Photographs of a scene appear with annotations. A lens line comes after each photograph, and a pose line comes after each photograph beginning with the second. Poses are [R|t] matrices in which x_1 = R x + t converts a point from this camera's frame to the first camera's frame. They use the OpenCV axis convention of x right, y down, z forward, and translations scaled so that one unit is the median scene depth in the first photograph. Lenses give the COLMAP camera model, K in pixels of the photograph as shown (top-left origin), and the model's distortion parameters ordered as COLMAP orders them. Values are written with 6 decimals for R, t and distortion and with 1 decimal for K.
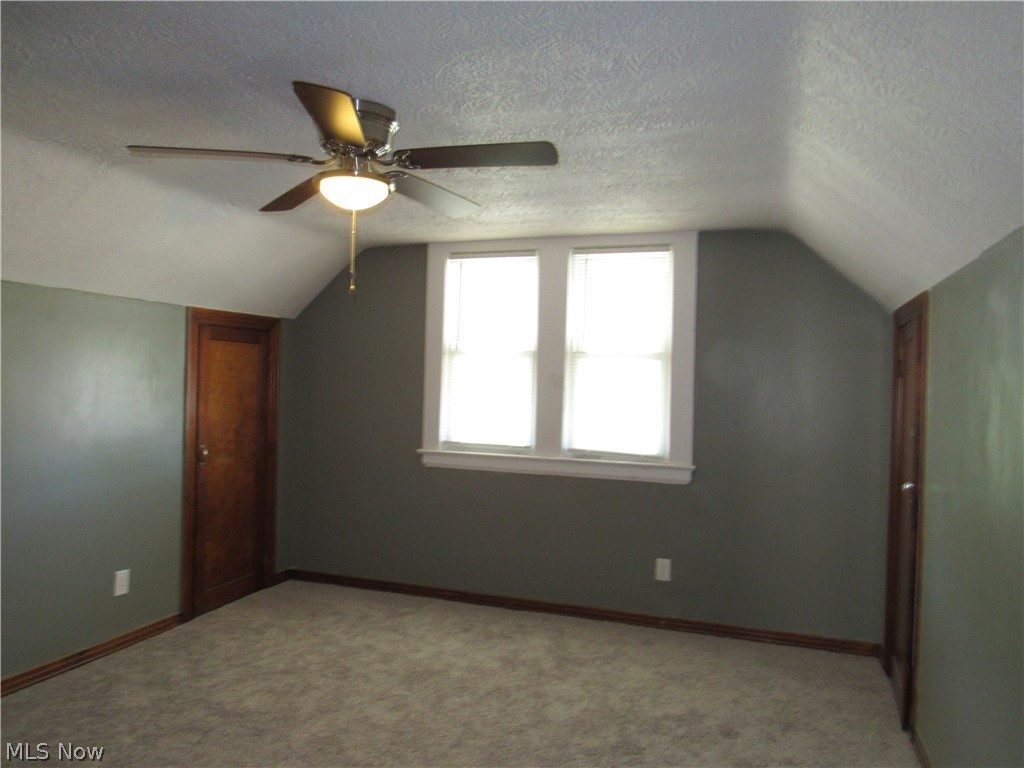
lens RADIAL K [[748.1, 0, 512.0], [0, 748.1, 384.0], [0, 0, 1]] dist [0.007173, 0.000756]
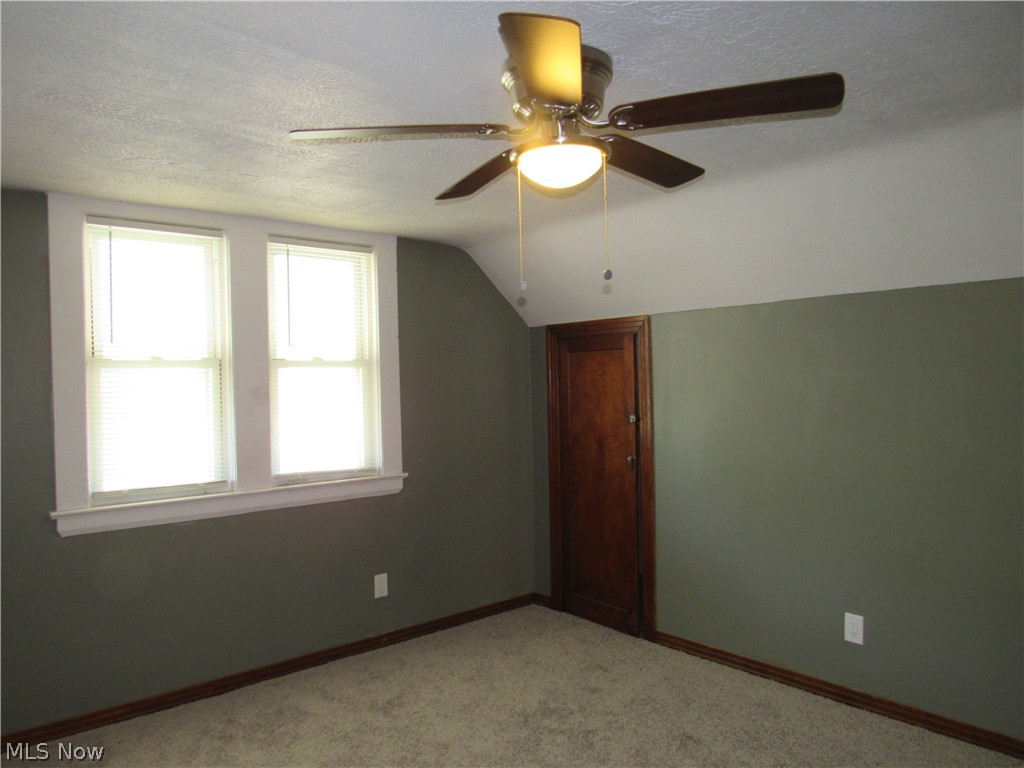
lens RADIAL K [[737.9, 0, 512.0], [0, 737.9, 384.0], [0, 0, 1]] dist [-0.002590, -0.002496]
pose [[0.498107, -0.037788, 0.866292, -0.521383], [0.037491, 0.999054, 0.022022, -0.024599], [-0.866305, 0.021509, 0.499052, 0.375607]]
